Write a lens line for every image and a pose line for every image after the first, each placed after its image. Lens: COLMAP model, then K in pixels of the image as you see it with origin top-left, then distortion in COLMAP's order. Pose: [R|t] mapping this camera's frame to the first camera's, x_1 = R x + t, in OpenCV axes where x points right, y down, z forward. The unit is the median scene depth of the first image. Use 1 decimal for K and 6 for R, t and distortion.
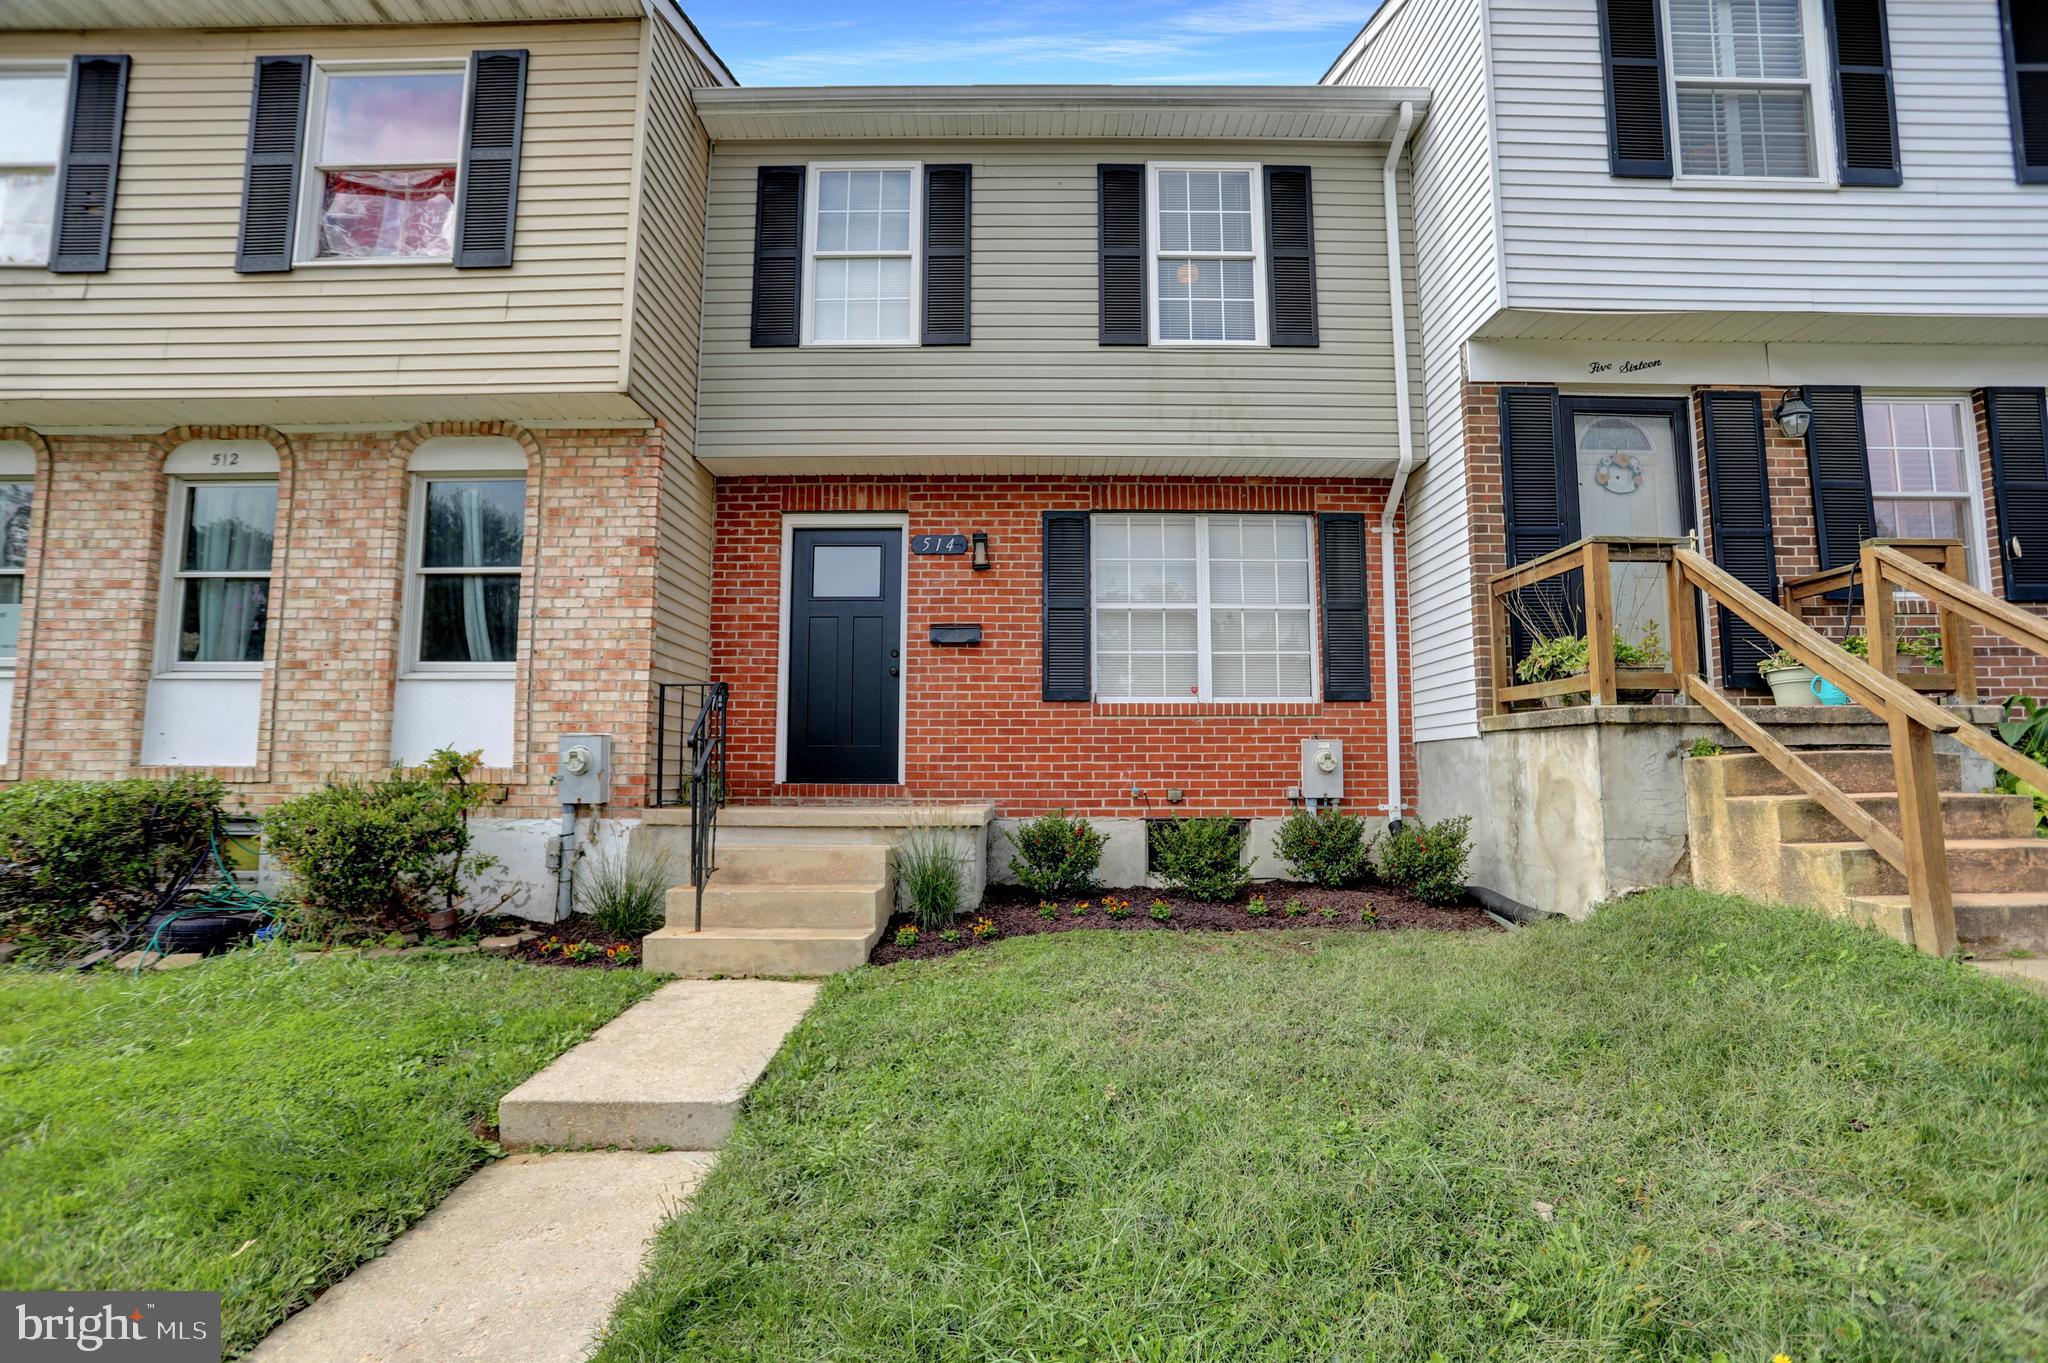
lens RADIAL K [[977.0, 0, 1024.7], [0, 977.0, 673.6], [0, 0, 1]] dist [-0.041755, 0.024805]
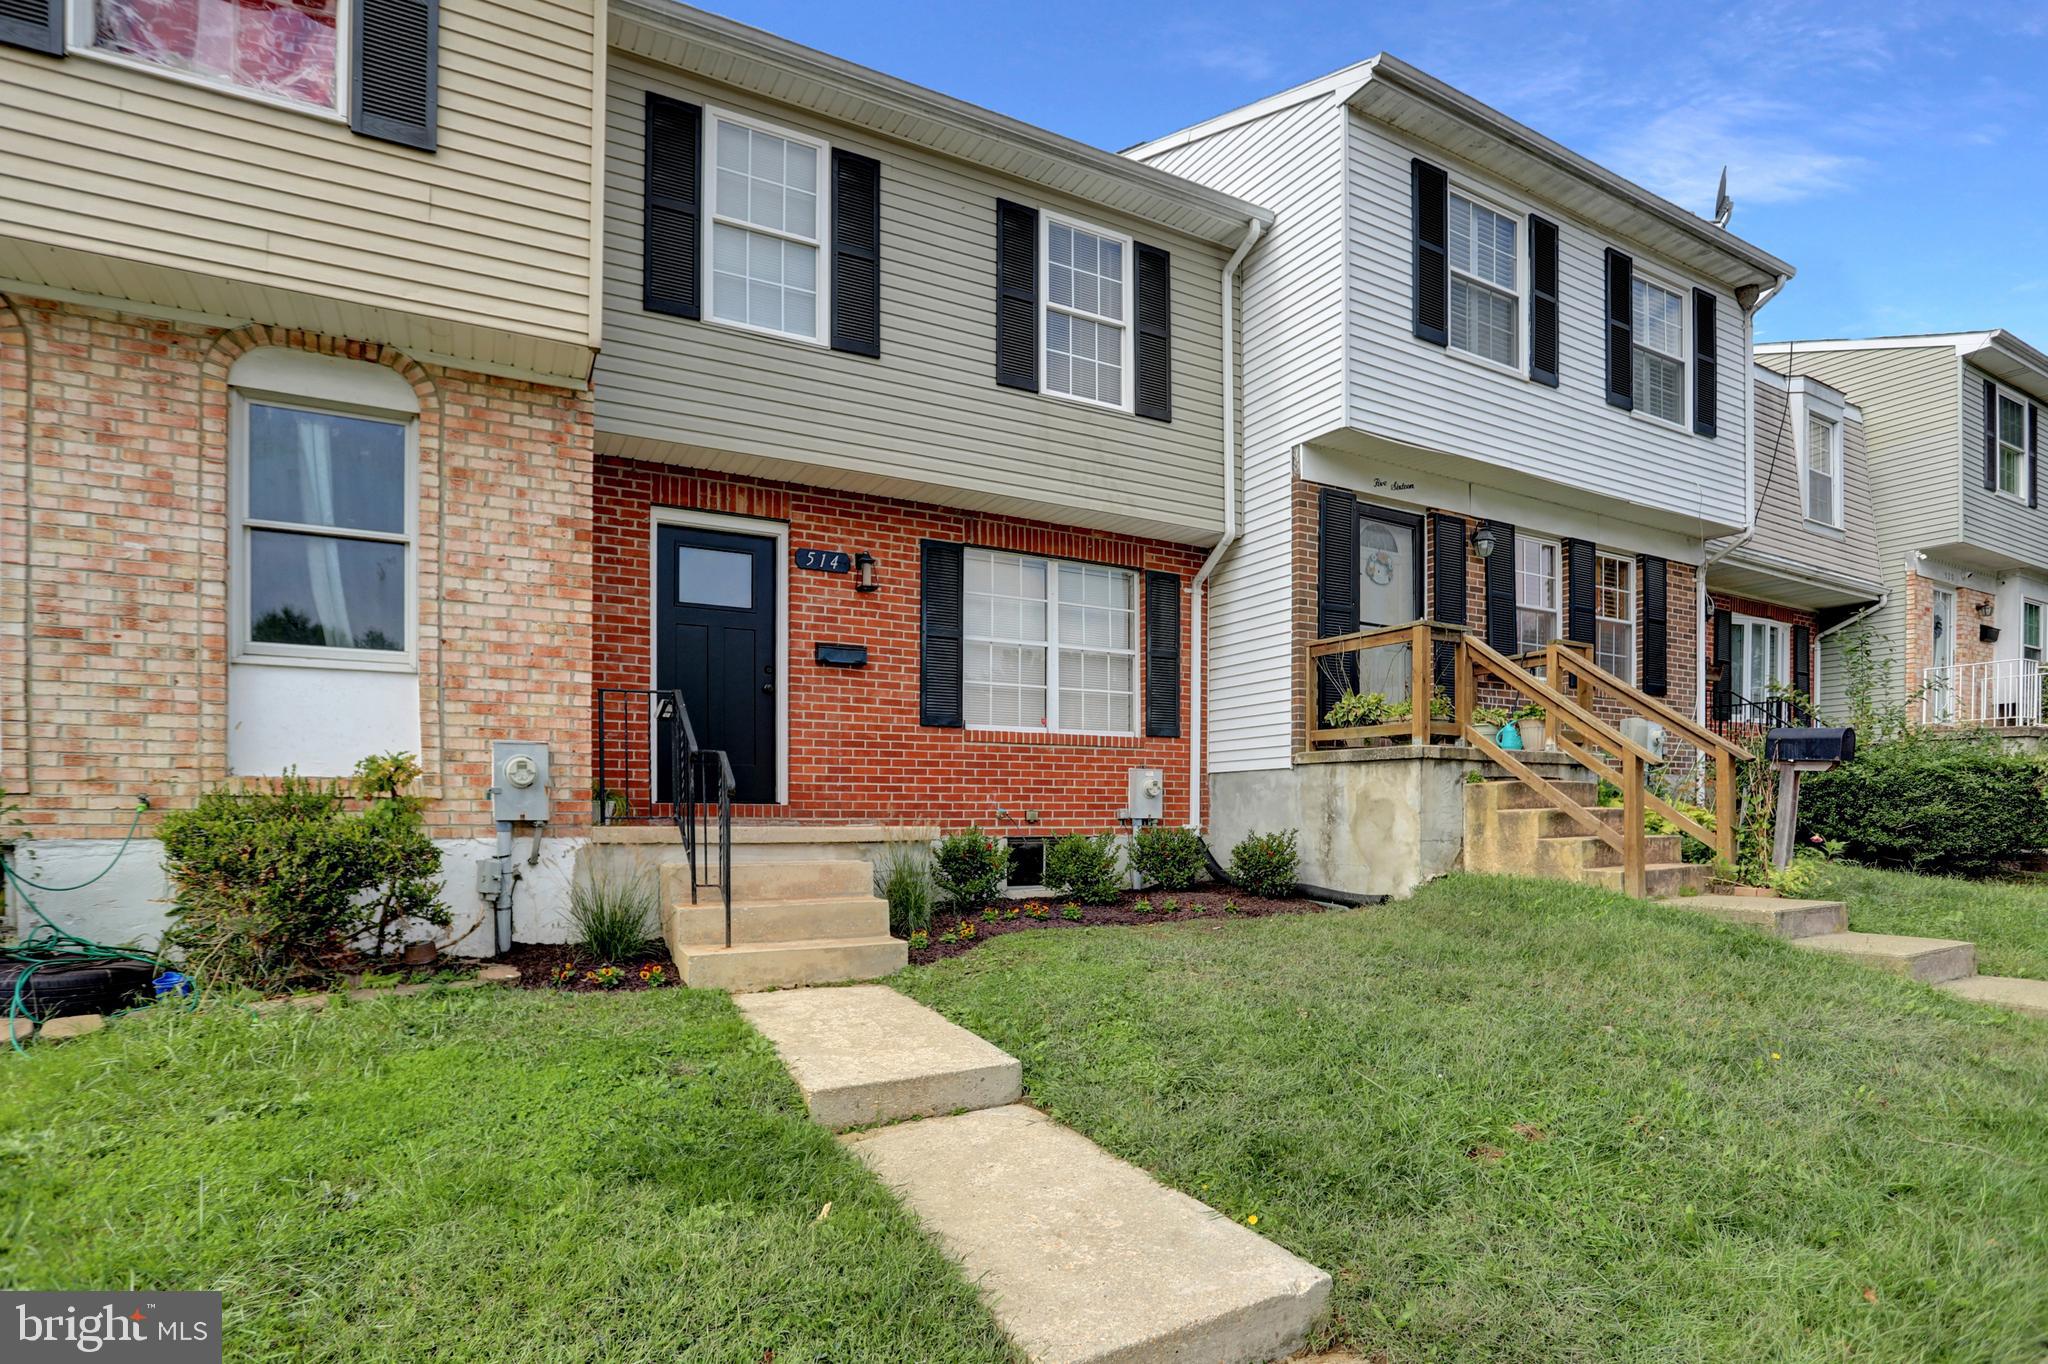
lens RADIAL K [[1021.7, 0, 1025.3], [0, 1021.7, 813.9], [0, 0, 1]] dist [-0.024429, 0.014581]
pose [[0.884948, 0.001382, 0.465688, -0.442863], [-0.048533, 0.994824, 0.089276, 0.021917], [-0.463155, -0.101606, 0.880434, -0.018006]]
